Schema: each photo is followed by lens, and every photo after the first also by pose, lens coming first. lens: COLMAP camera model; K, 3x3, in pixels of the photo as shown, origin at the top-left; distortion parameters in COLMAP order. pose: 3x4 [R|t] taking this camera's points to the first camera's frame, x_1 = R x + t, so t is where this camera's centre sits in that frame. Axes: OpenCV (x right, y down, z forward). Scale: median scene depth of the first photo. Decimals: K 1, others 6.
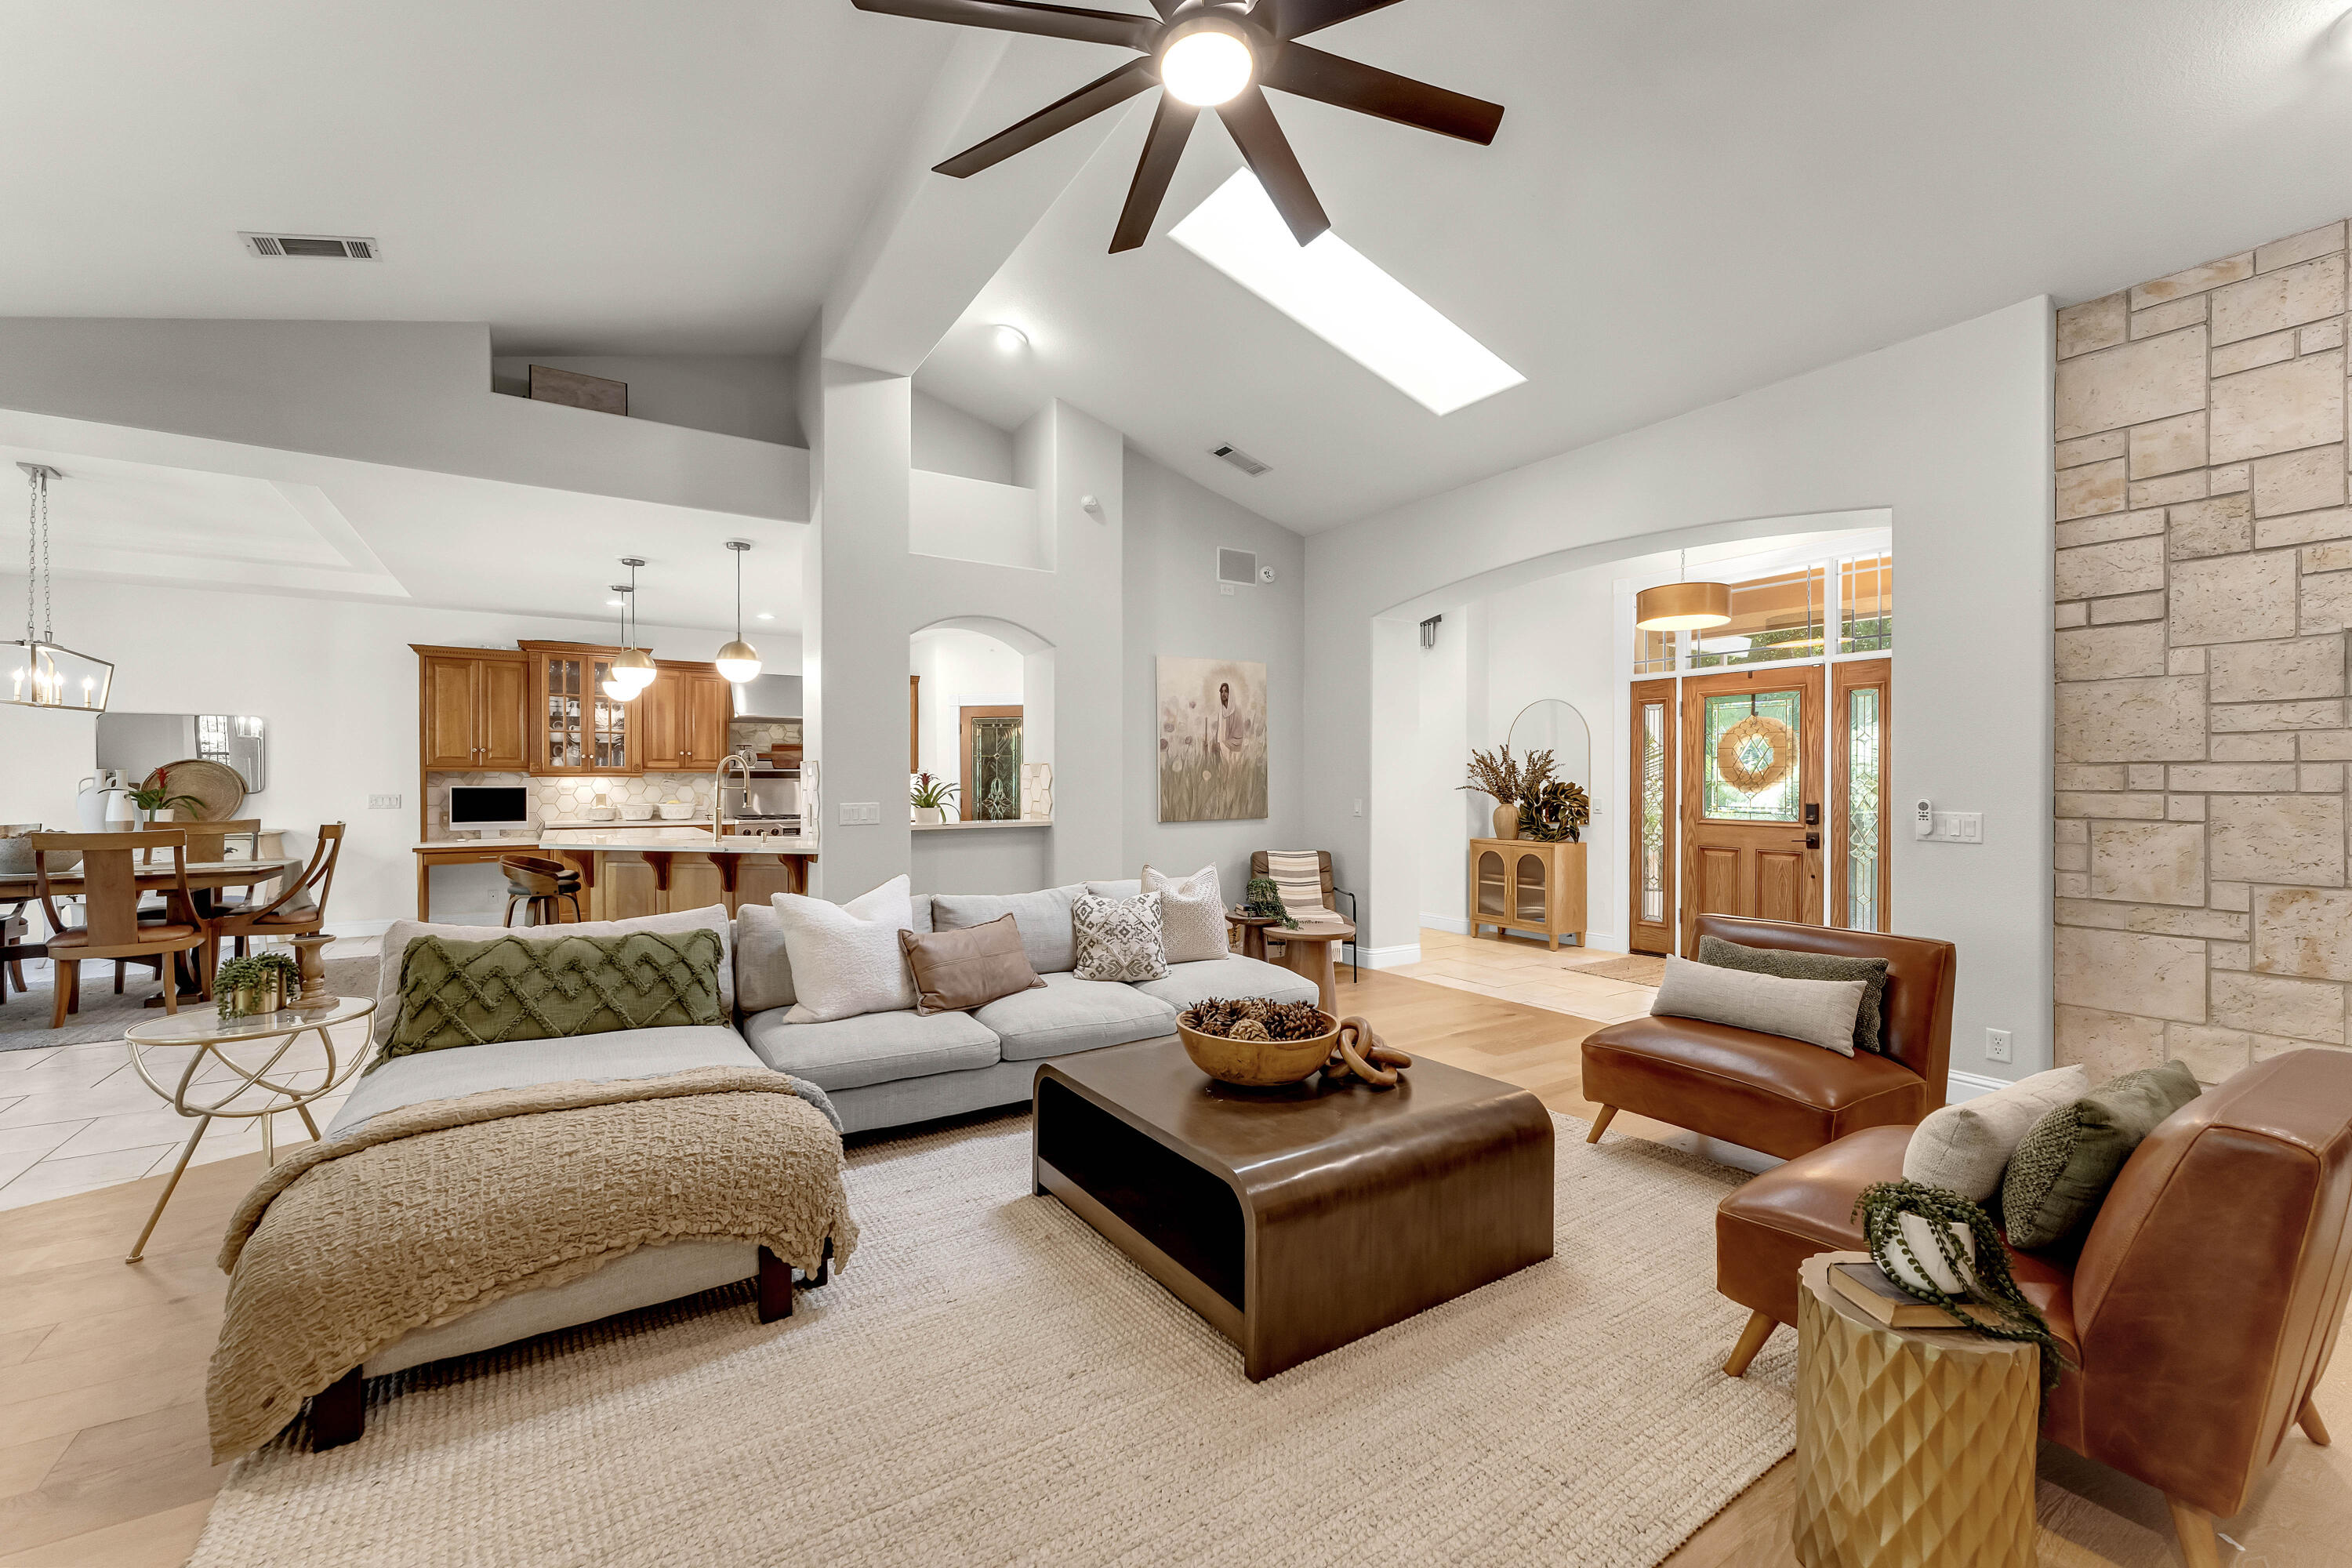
lens RADIAL K [[963.4, 0, 1186.5], [0, 963.4, 786.9], [0, 0, 1]] dist [0.002928, -0.000123]
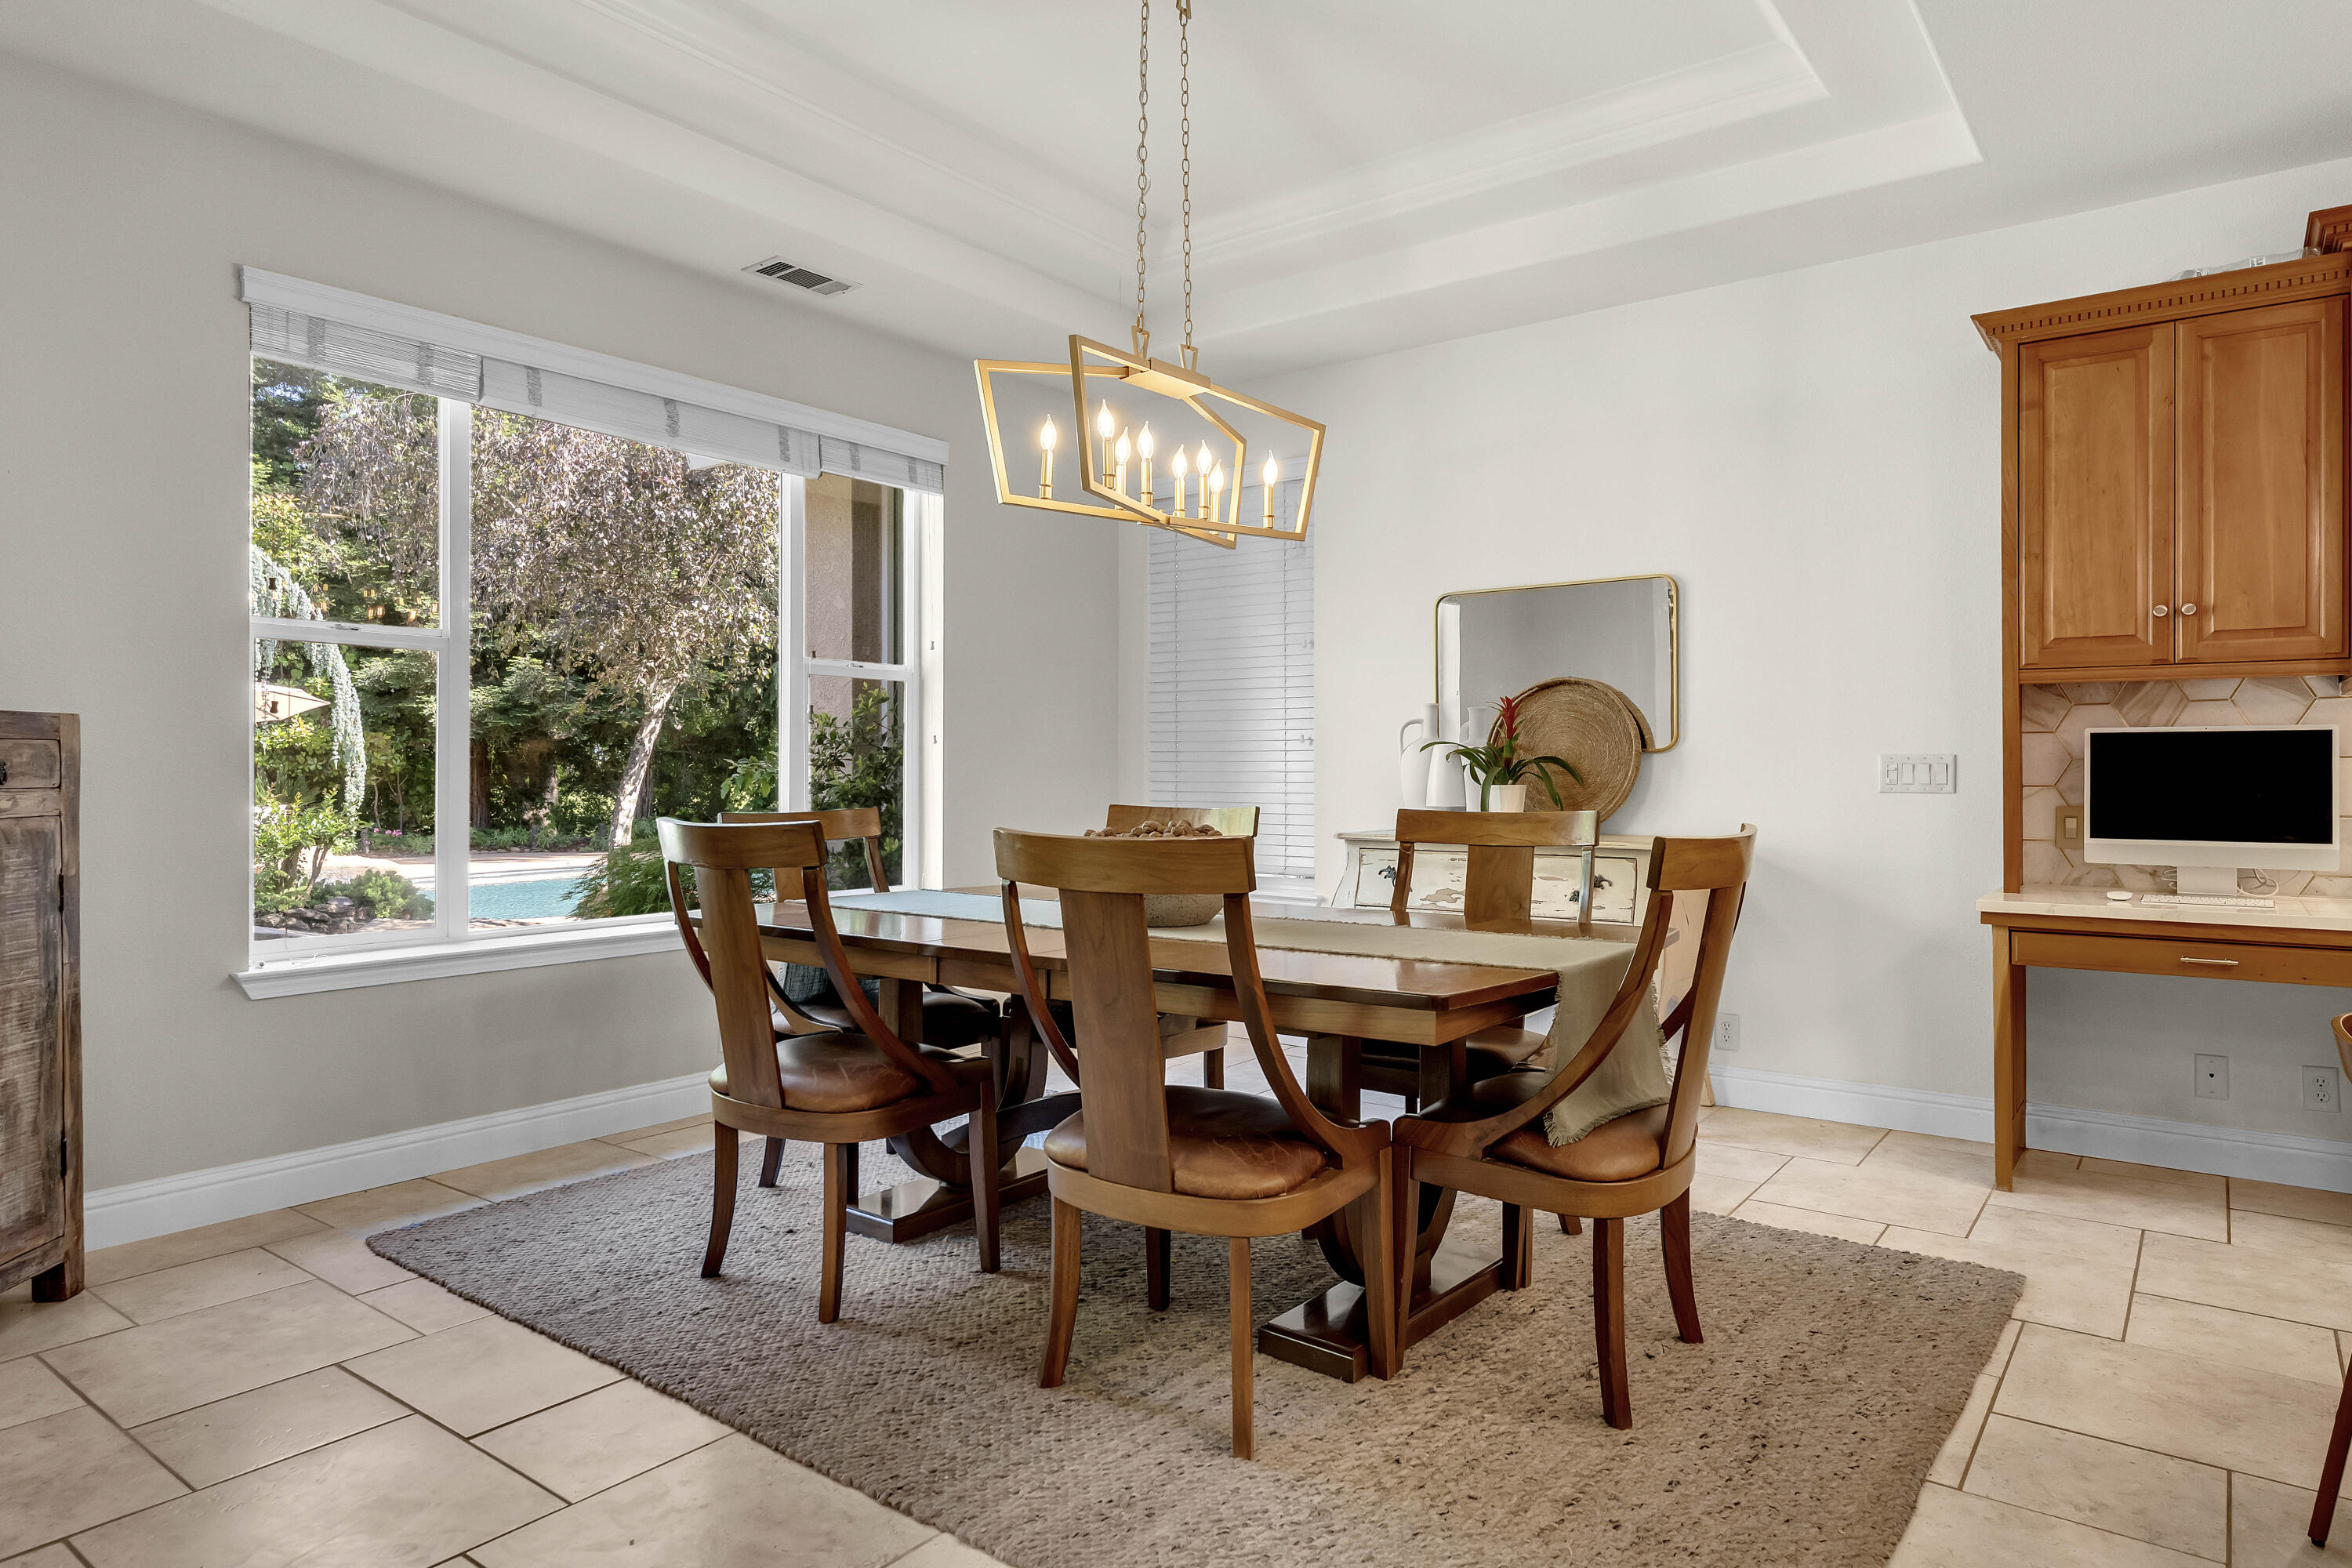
lens RADIAL K [[1407.5, 0, 1168.6], [0, 1407.5, 770.3], [0, 0, 1]] dist [0.007703, 0.001012]
pose [[0.347391, 0.001794, -0.937719, -0.508852], [-0.005369, 0.999986, -0.000076, 0.018687], [0.937705, 0.005061, 0.347395, 0.652923]]
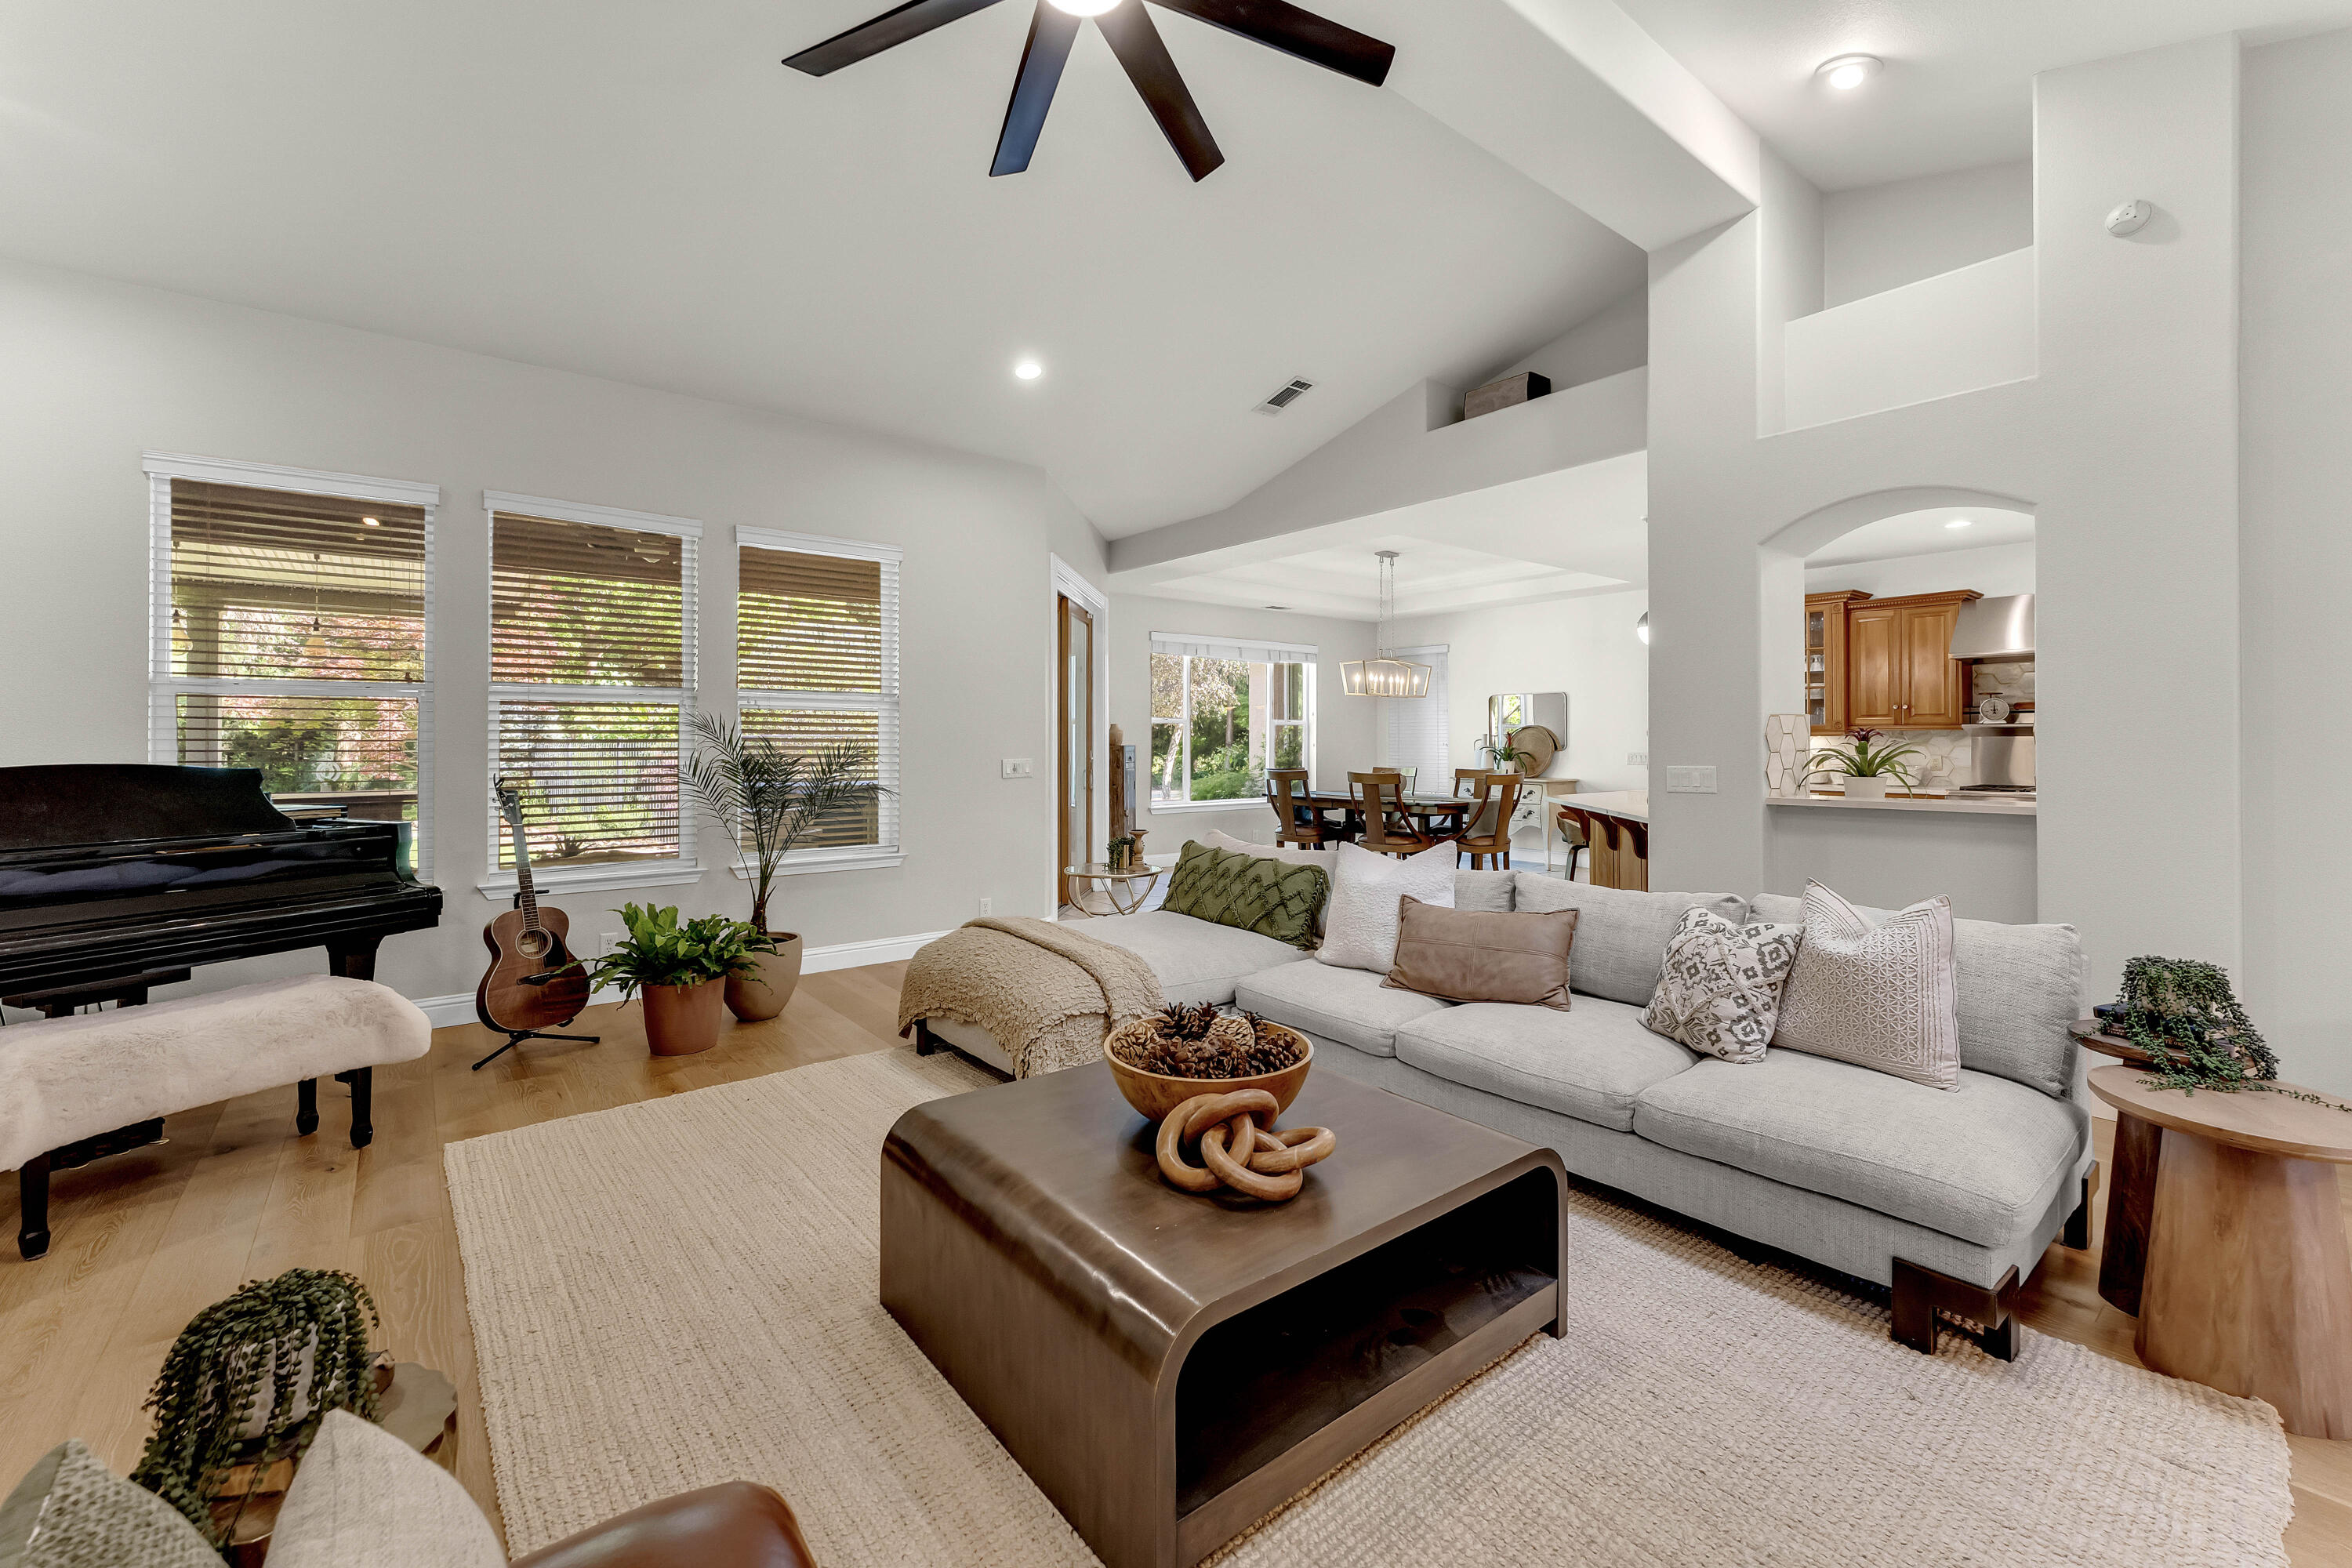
lens RADIAL K [[963.4, 0, 1133.5], [0, 963.4, 749.9], [0, 0, 1]] dist [0.002928, -0.000123]
pose [[0.069283, 0.005809, -0.997580, 0.357235], [-0.003514, 0.999978, 0.005578, -0.000114], [0.997591, 0.003119, 0.069302, 0.373511]]
